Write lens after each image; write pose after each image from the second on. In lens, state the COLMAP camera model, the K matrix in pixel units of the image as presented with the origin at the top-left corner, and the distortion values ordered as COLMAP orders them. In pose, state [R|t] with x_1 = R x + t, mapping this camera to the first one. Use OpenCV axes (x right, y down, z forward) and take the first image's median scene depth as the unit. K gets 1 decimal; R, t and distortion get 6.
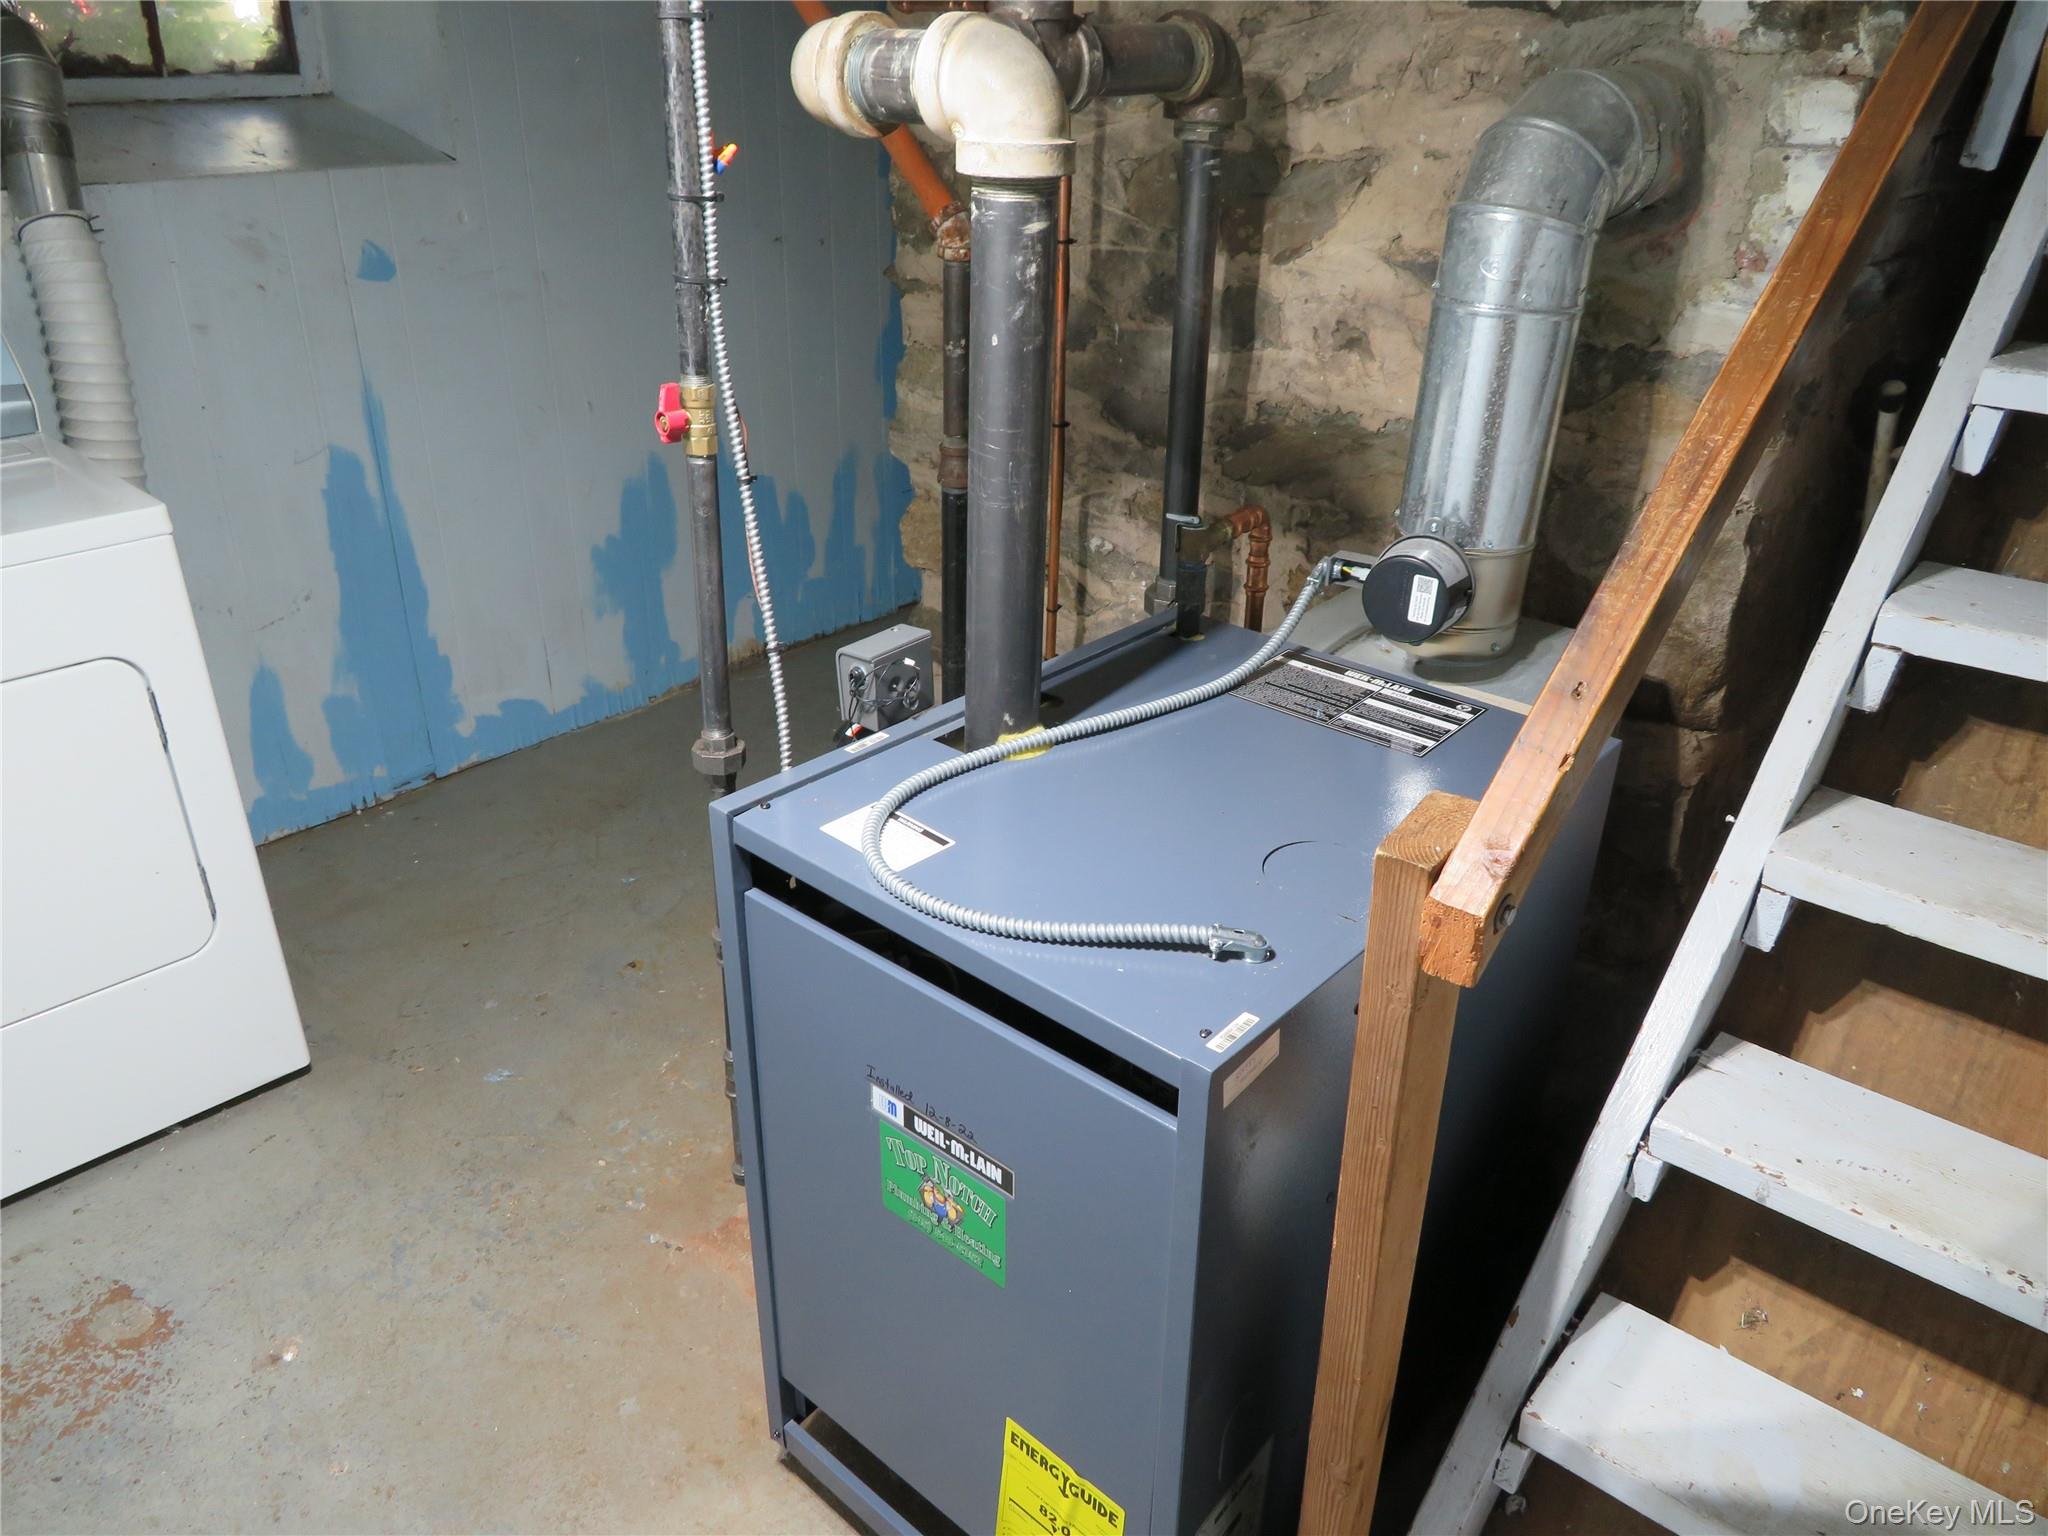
lens RADIAL K [[1469.7, 0, 1016.3], [0, 1469.7, 766.6], [0, 0, 1]] dist [-0.011508, 0.004503]
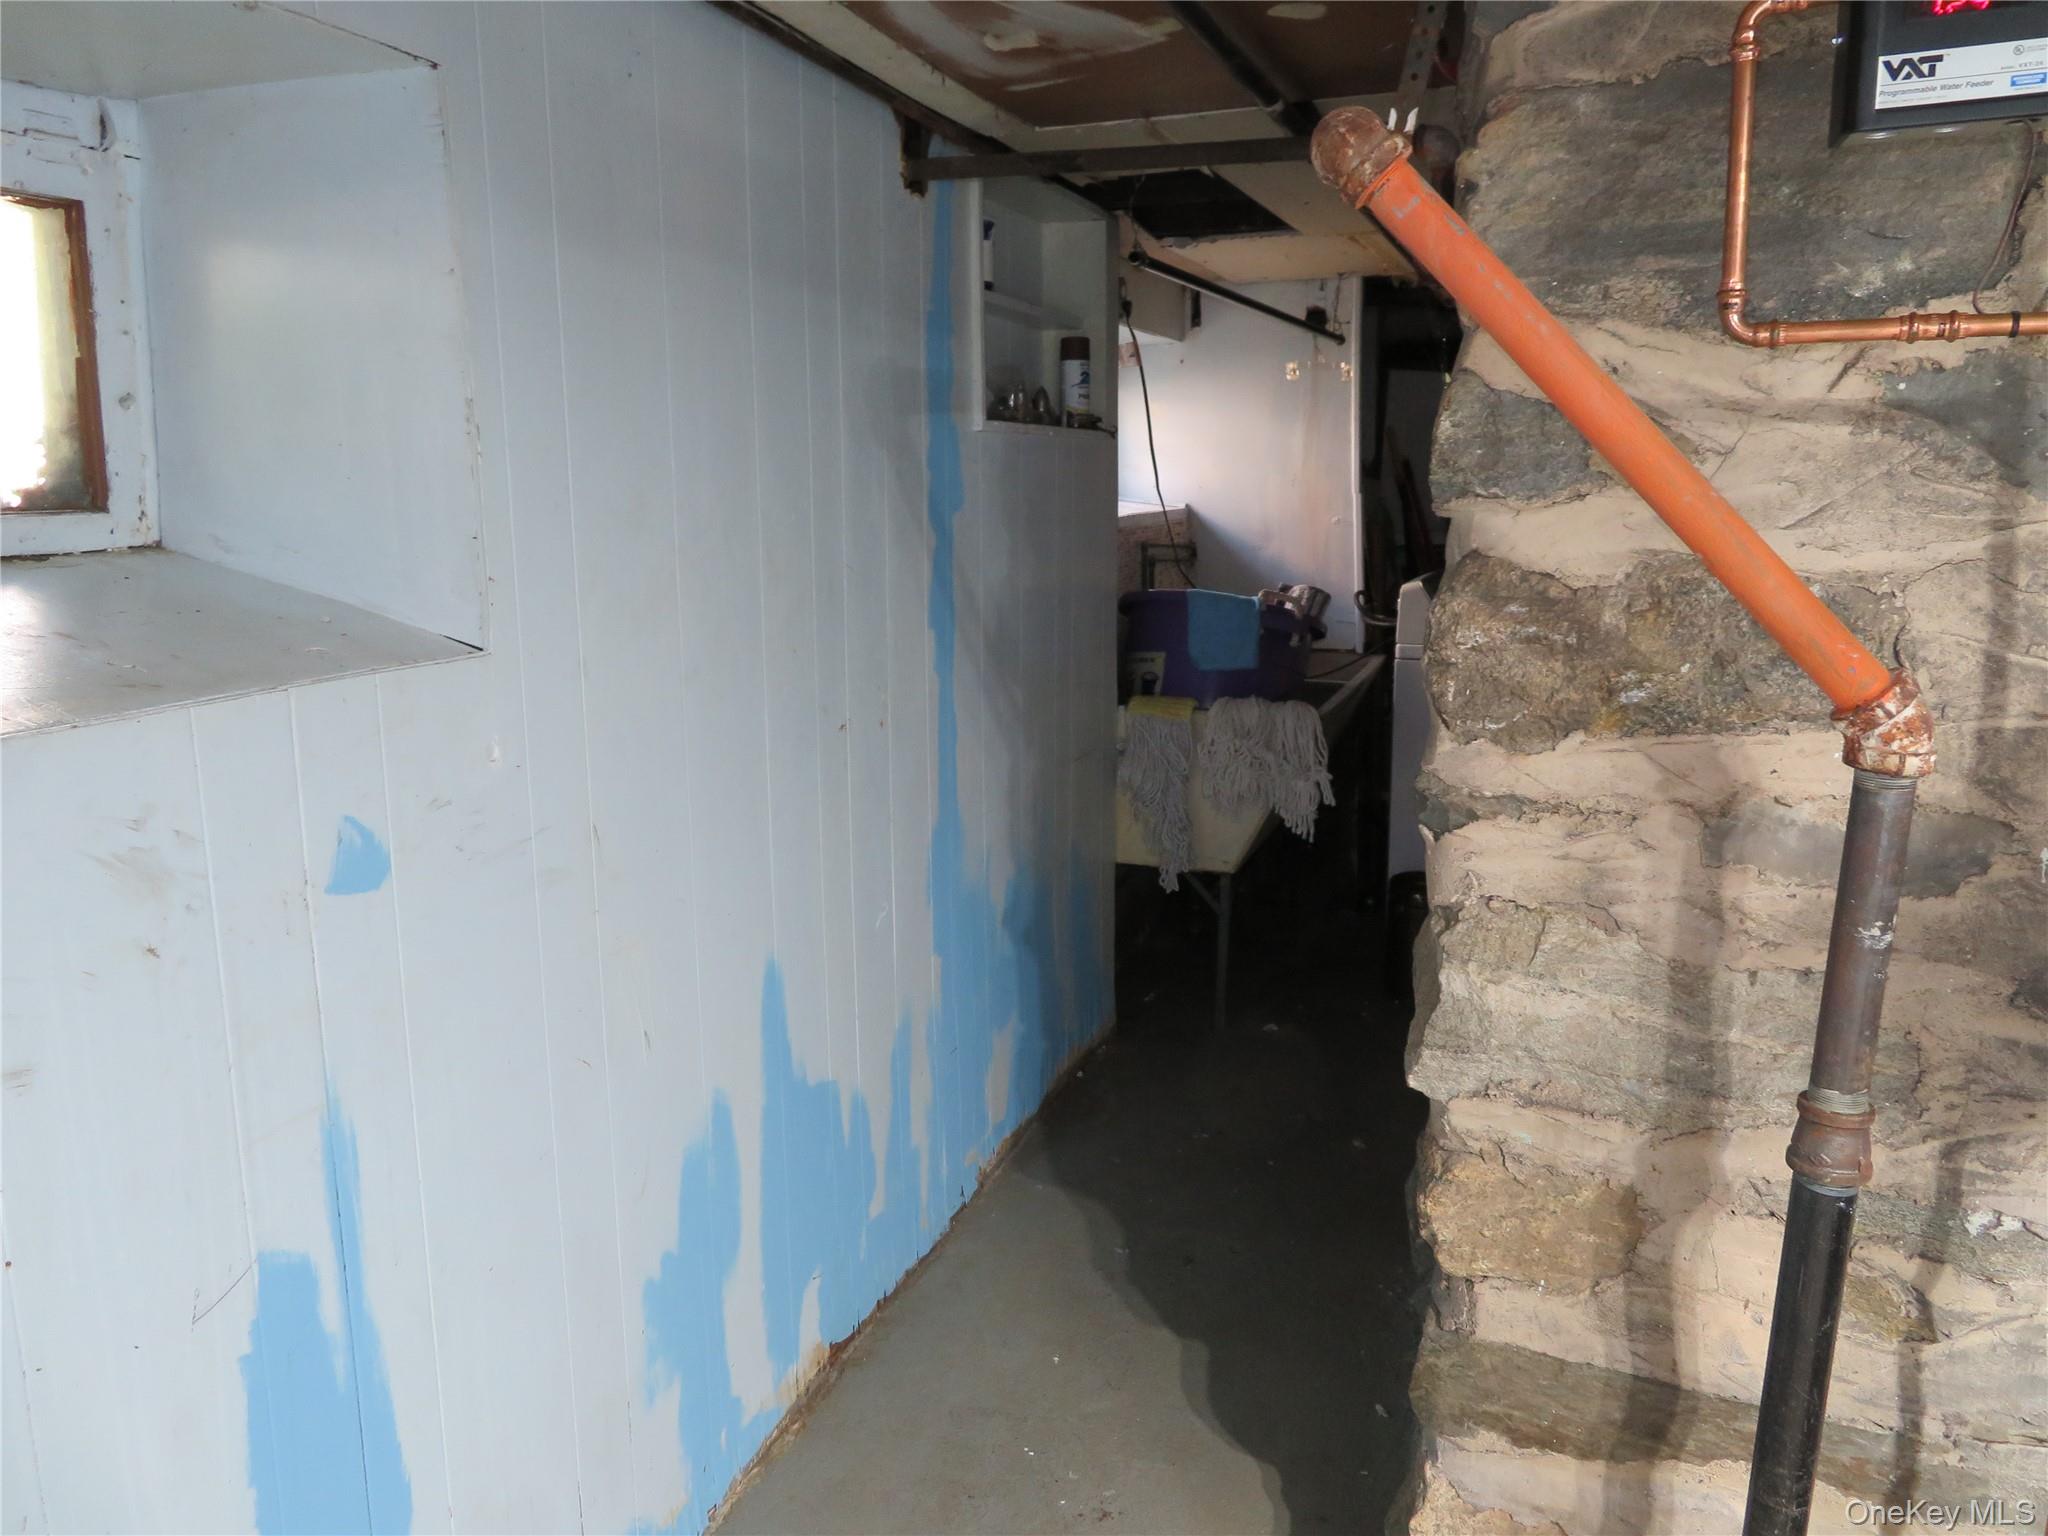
lens RADIAL K [[1469.7, 0, 1026.1], [0, 1469.7, 772.3], [0, 0, 1]] dist [-0.011508, 0.004503]
pose [[0.933468, -0.096025, 0.345569, -0.387579], [0.183307, 0.955881, -0.229544, -0.213922], [-0.308280, 0.277617, 0.909886, 0.469725]]
